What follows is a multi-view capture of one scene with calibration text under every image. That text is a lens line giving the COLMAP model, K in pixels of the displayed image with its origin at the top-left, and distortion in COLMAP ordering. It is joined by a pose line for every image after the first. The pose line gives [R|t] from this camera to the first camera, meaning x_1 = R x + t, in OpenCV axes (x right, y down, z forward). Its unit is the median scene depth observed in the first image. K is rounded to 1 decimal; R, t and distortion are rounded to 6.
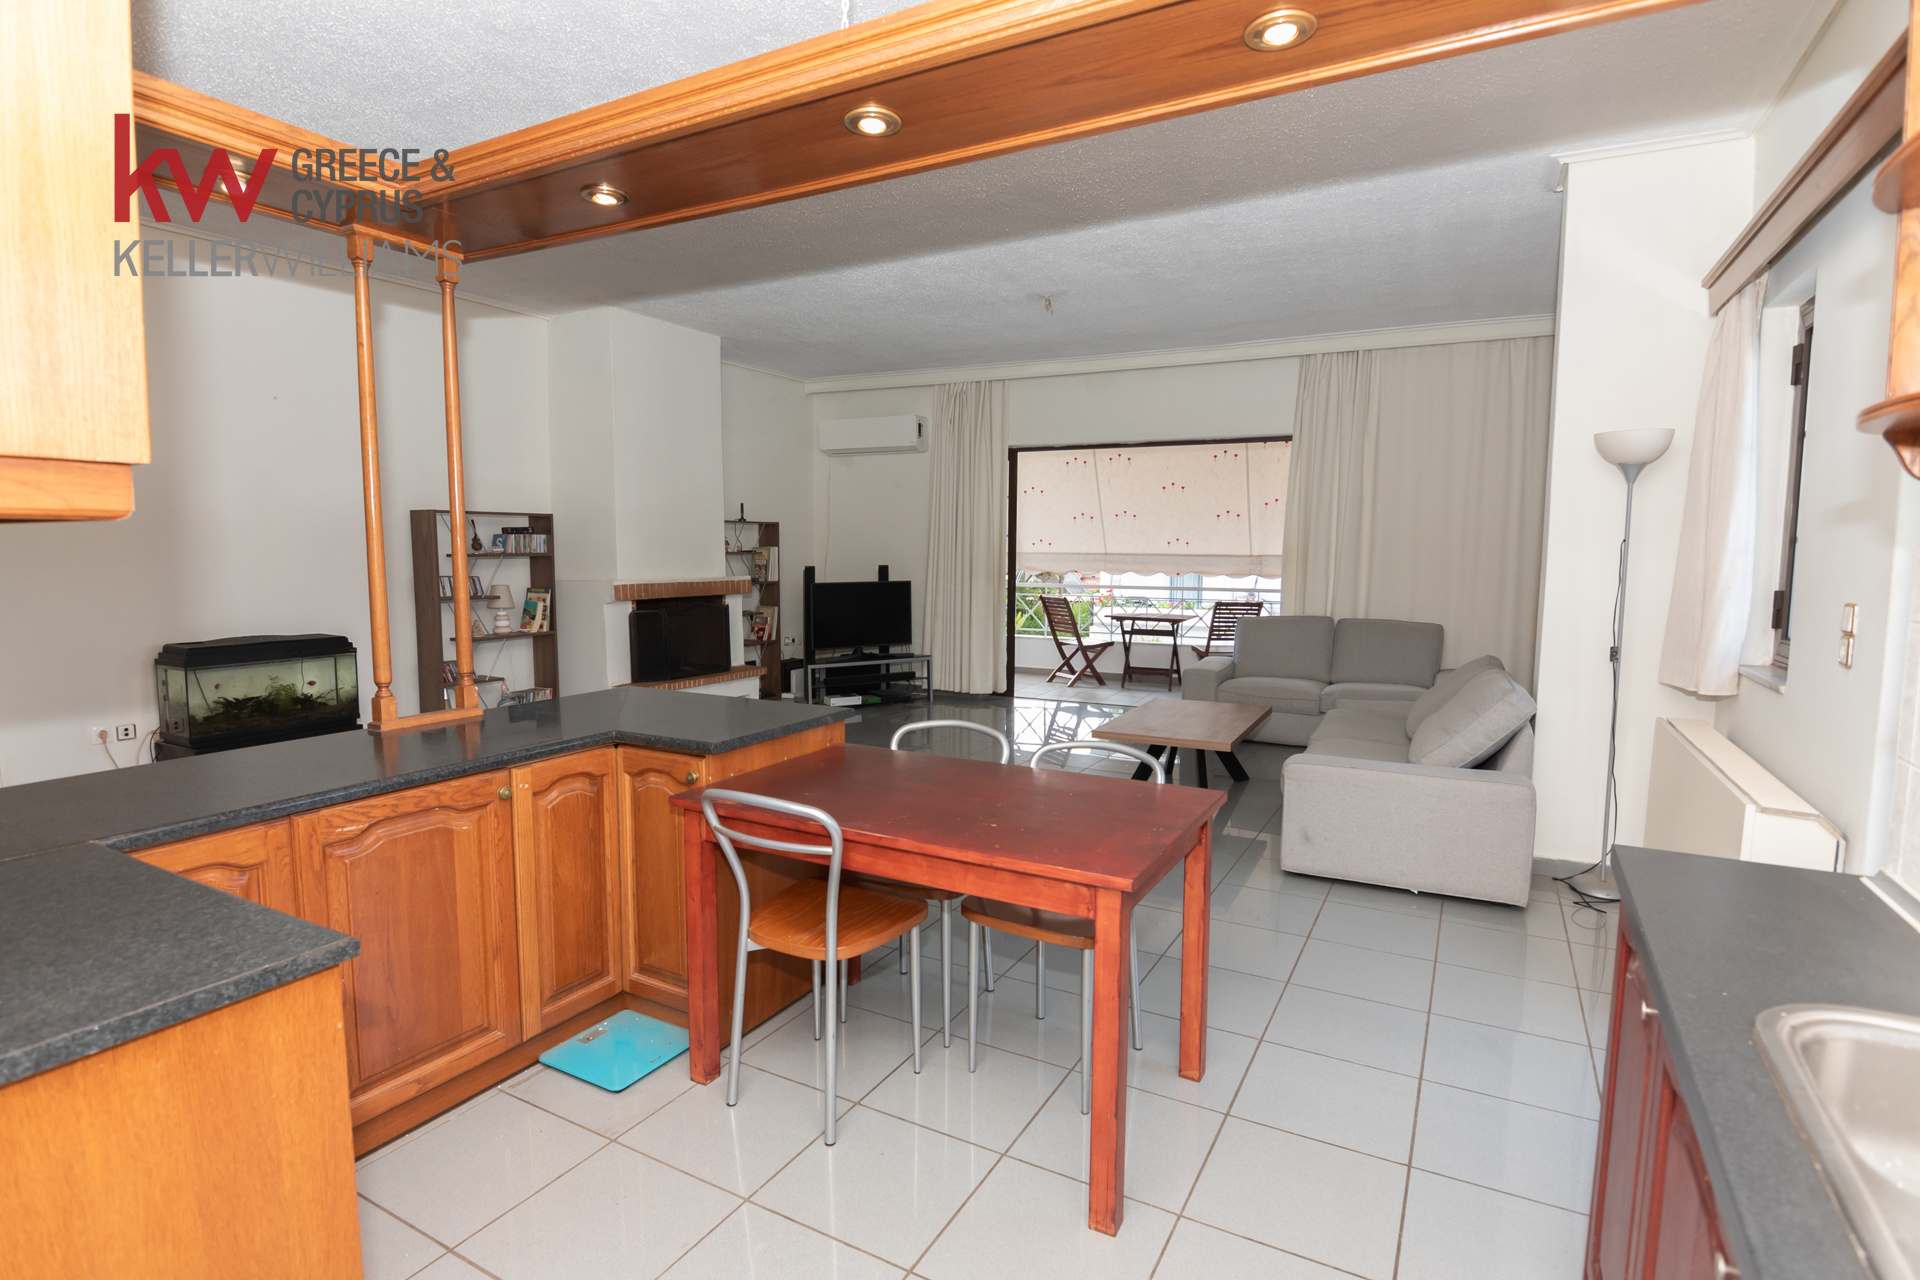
lens RADIAL K [[949.7, 0, 960.0], [0, 949.7, 640.0], [0, 0, 1]] dist [-0.001574, -0.000232]
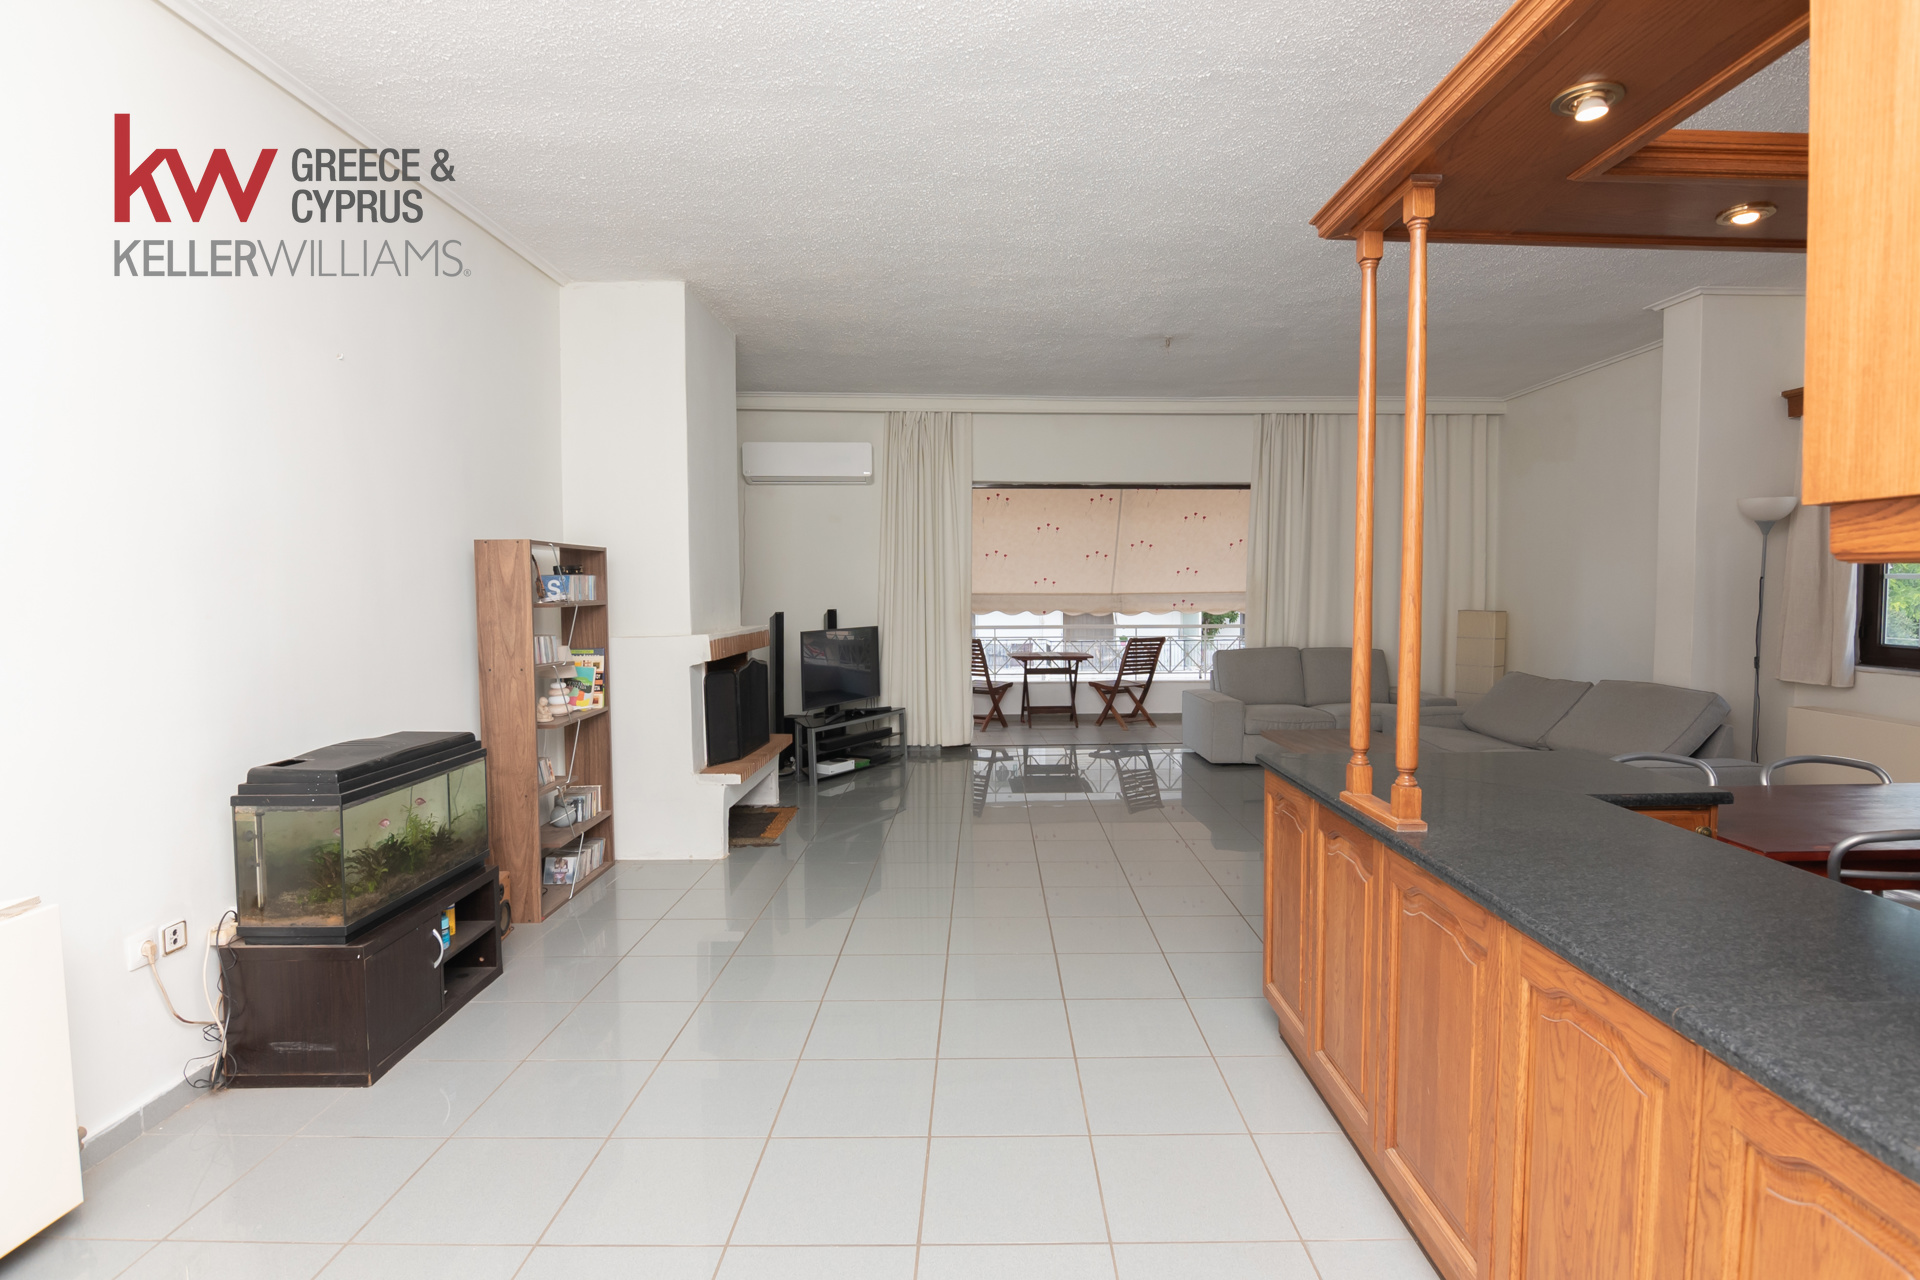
lens RADIAL K [[978.6, 0, 1011.4], [0, 978.6, 651.9], [0, 0, 1]] dist [-0.000874, -0.000475]
pose [[0.858091, -0.043275, 0.511672, -0.415793], [0.060014, 0.998066, -0.016233, -0.015806], [-0.509979, 0.044636, 0.859028, 0.145713]]
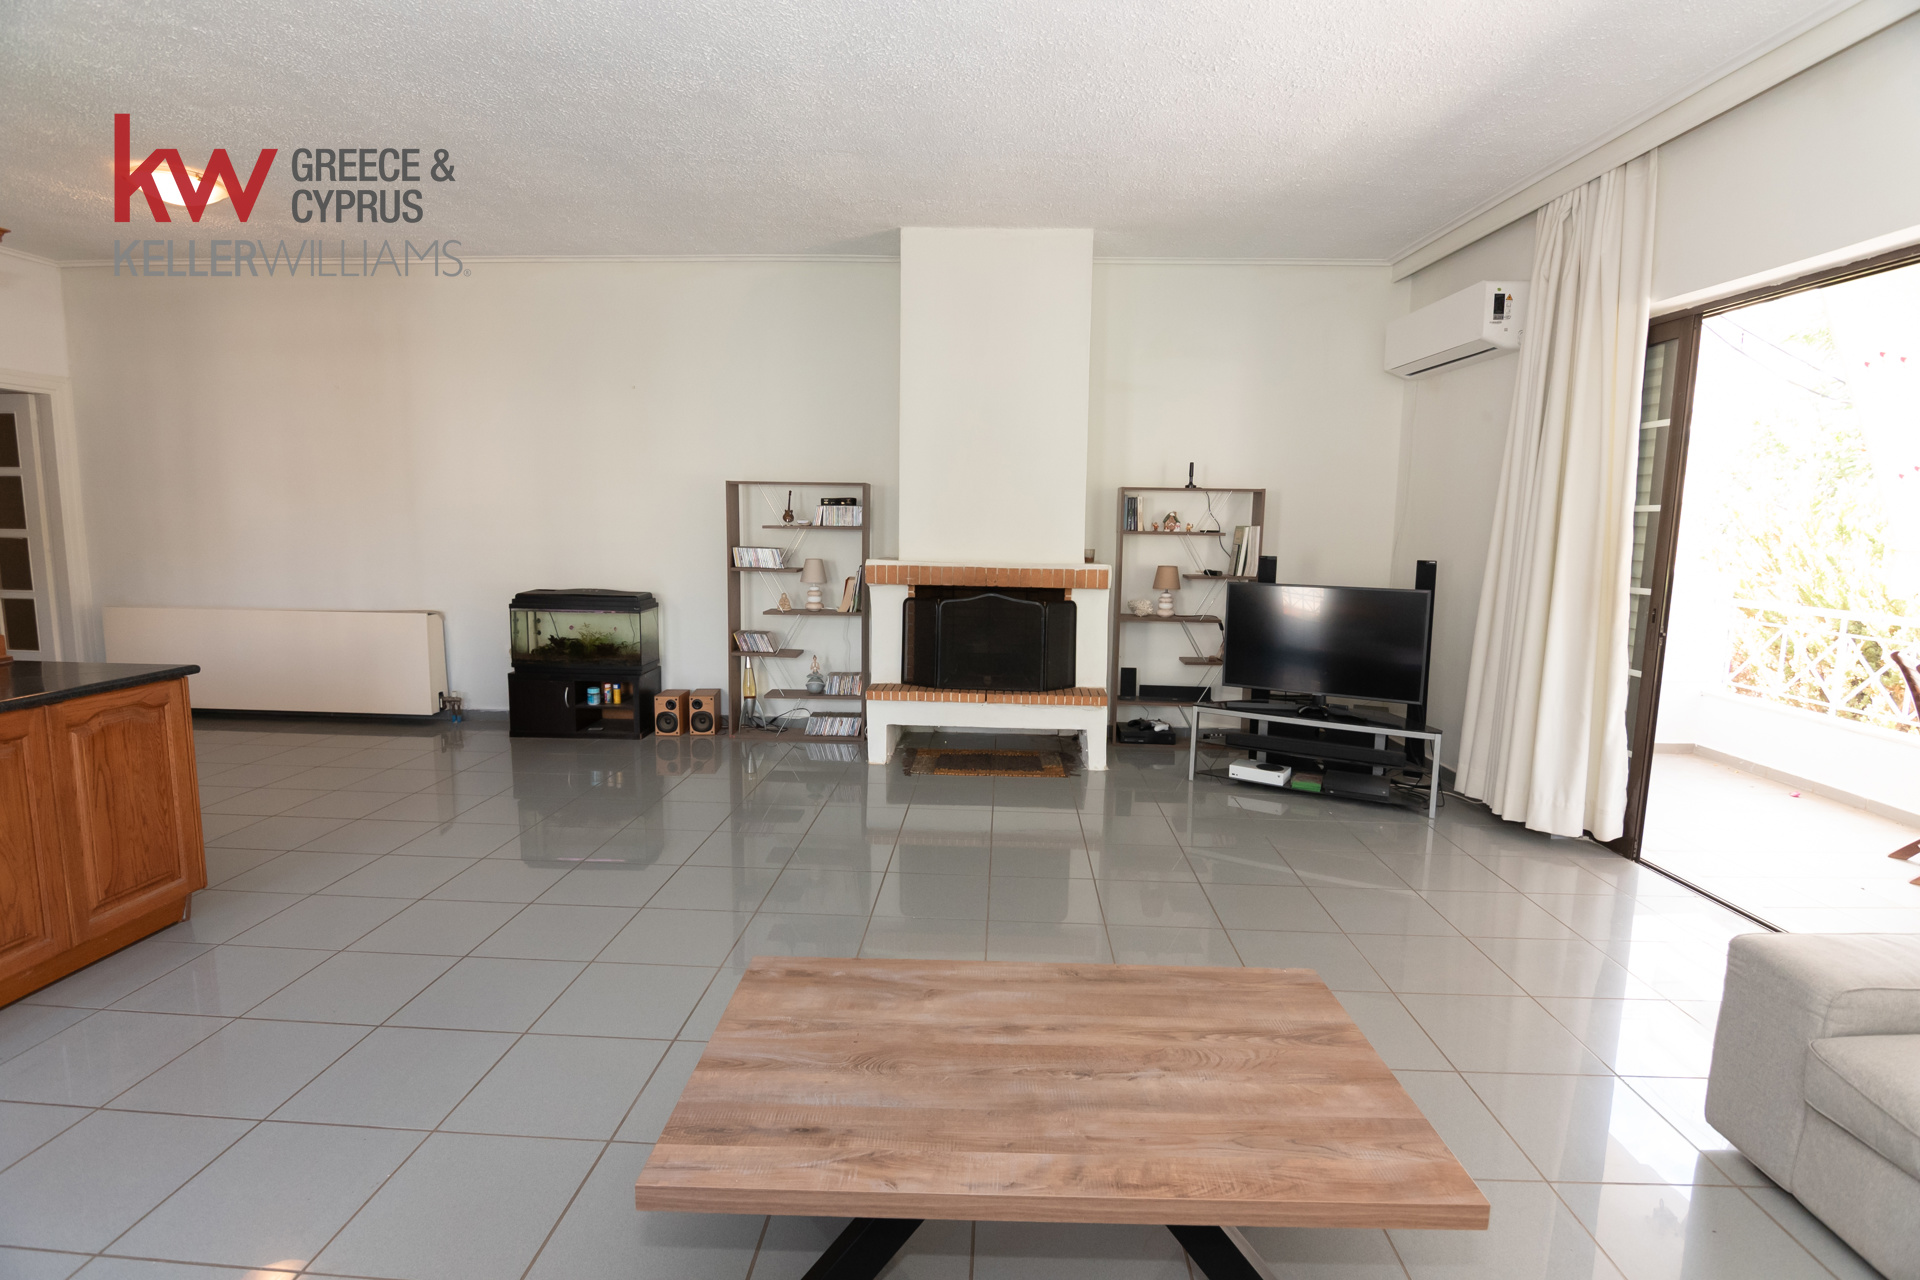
lens RADIAL K [[949.7, 0, 960.0], [0, 949.7, 640.0], [0, 0, 1]] dist [-0.001574, -0.000232]
pose [[0.429691, 0.124379, -0.894369, 0.325843], [-0.103753, 0.990709, 0.087929, -0.054864], [0.896995, 0.055011, 0.438604, 0.517505]]
